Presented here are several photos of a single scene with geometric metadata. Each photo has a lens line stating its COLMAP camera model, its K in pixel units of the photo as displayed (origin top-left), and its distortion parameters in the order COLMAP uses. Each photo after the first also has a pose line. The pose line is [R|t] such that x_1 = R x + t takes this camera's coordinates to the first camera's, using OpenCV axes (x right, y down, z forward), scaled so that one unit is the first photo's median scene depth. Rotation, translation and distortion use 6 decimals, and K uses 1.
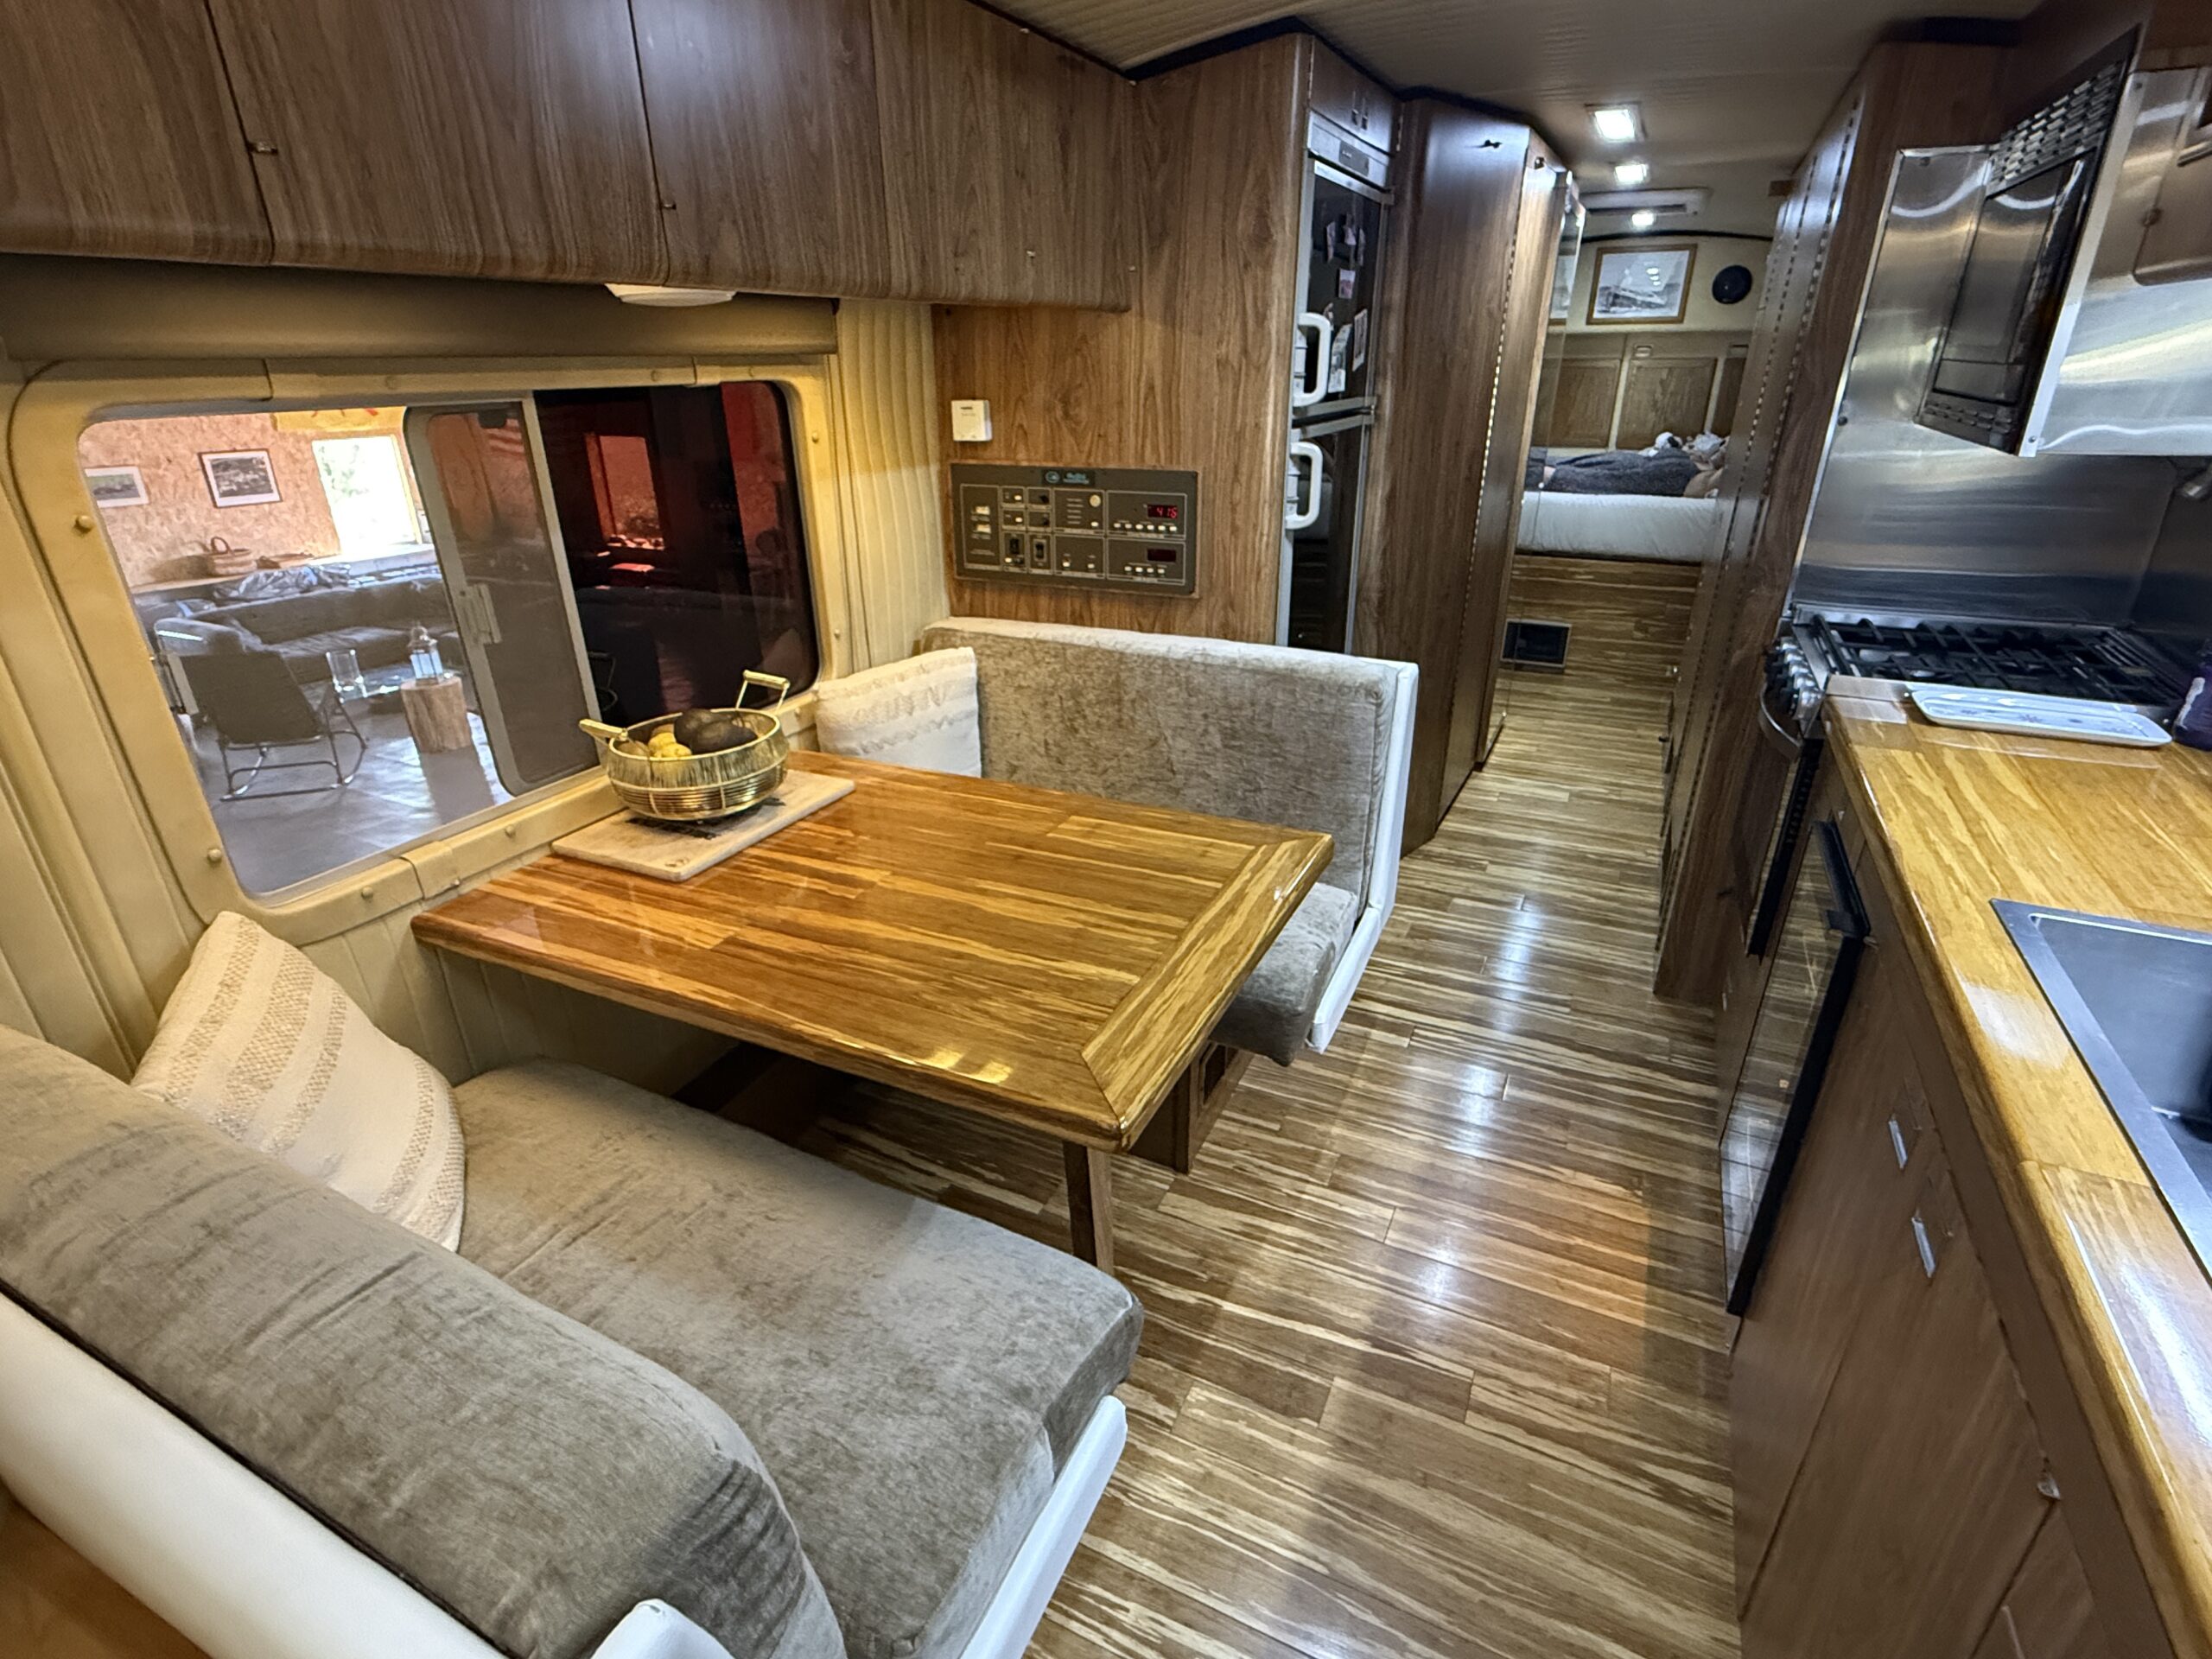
lens RADIAL K [[1083.1, 0, 1097.9], [0, 1083.1, 834.8], [0, 0, 1]] dist [0.000868, -0.000421]
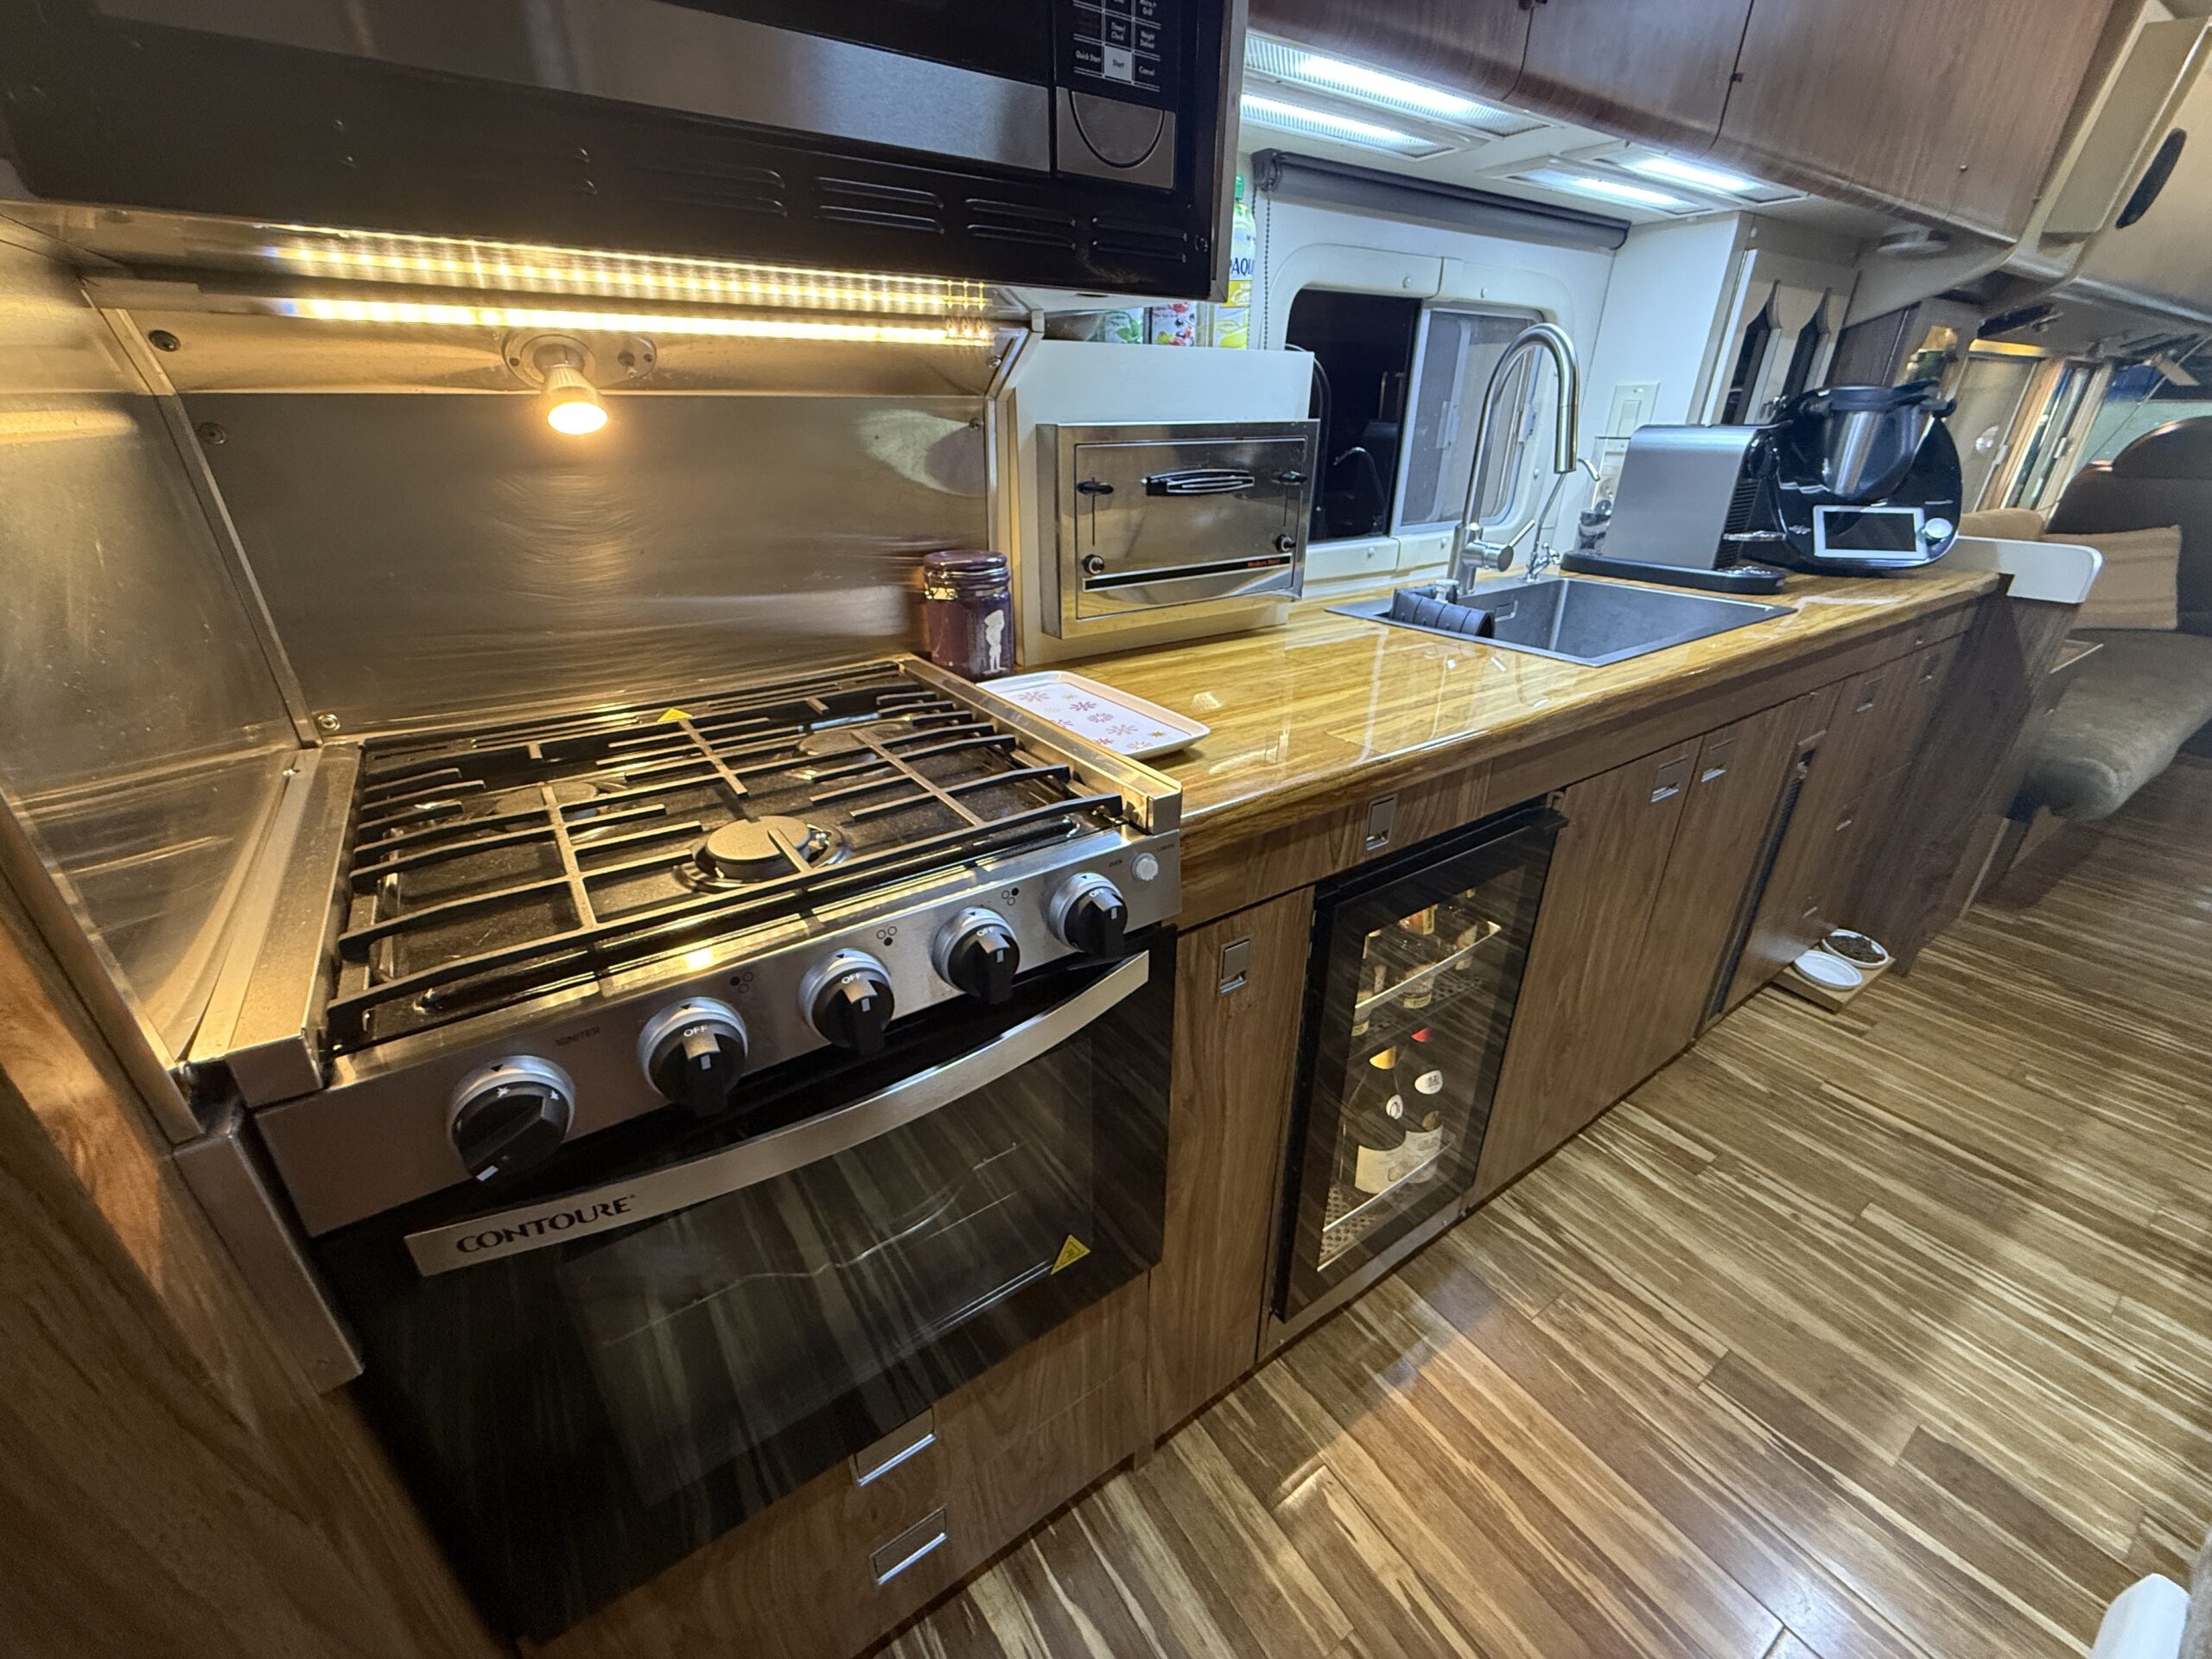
lens RADIAL K [[885.1, 0, 1096.7], [0, 885.1, 831.9], [0, 0, 1]] dist [-0.002161, 0.000586]
pose [[-0.867227, -0.204605, 0.453932, 0.454858], [0.210997, 0.674752, 0.707242, -0.370125], [-0.450996, 0.709117, -0.541992, 1.087450]]
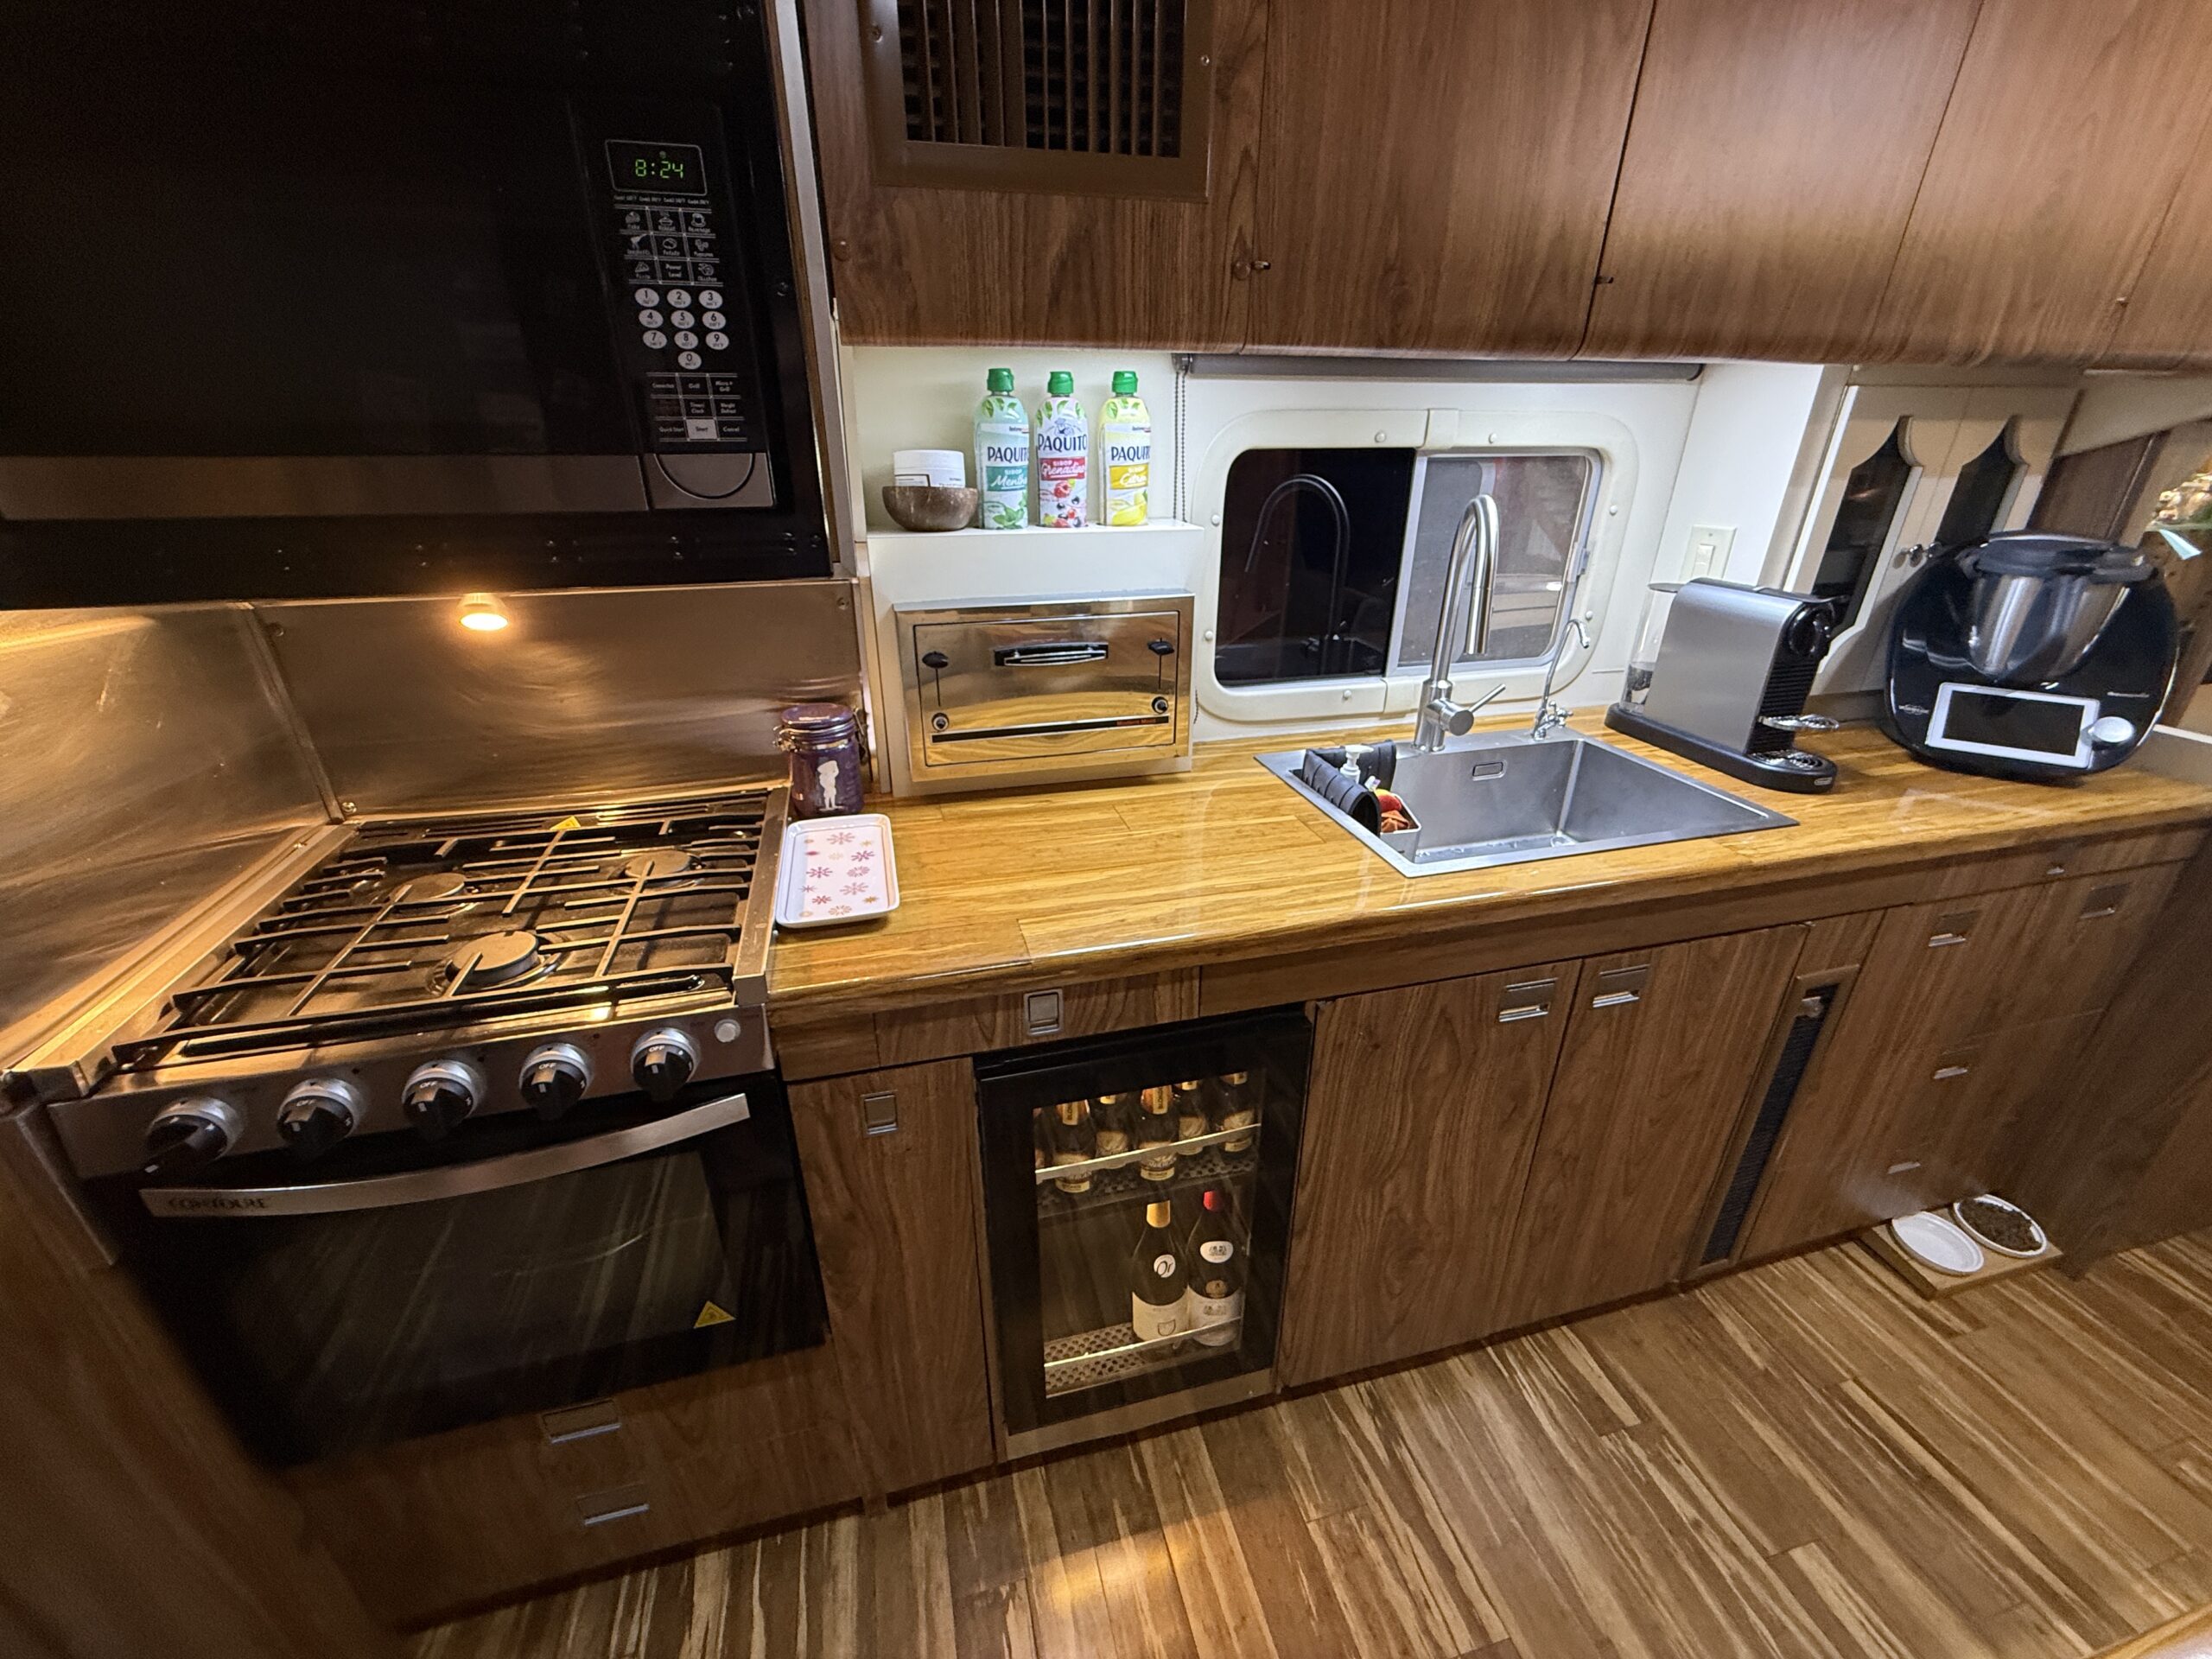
lens RADIAL K [[885.1, 0, 1098.3], [0, 885.1, 831.8], [0, 0, 1]] dist [-0.002161, 0.000586]
pose [[-0.648700, -0.308899, 0.695536, 0.206010], [0.315439, 0.722589, 0.615112, -0.388035], [-0.692594, 0.618422, -0.371305, 0.874132]]
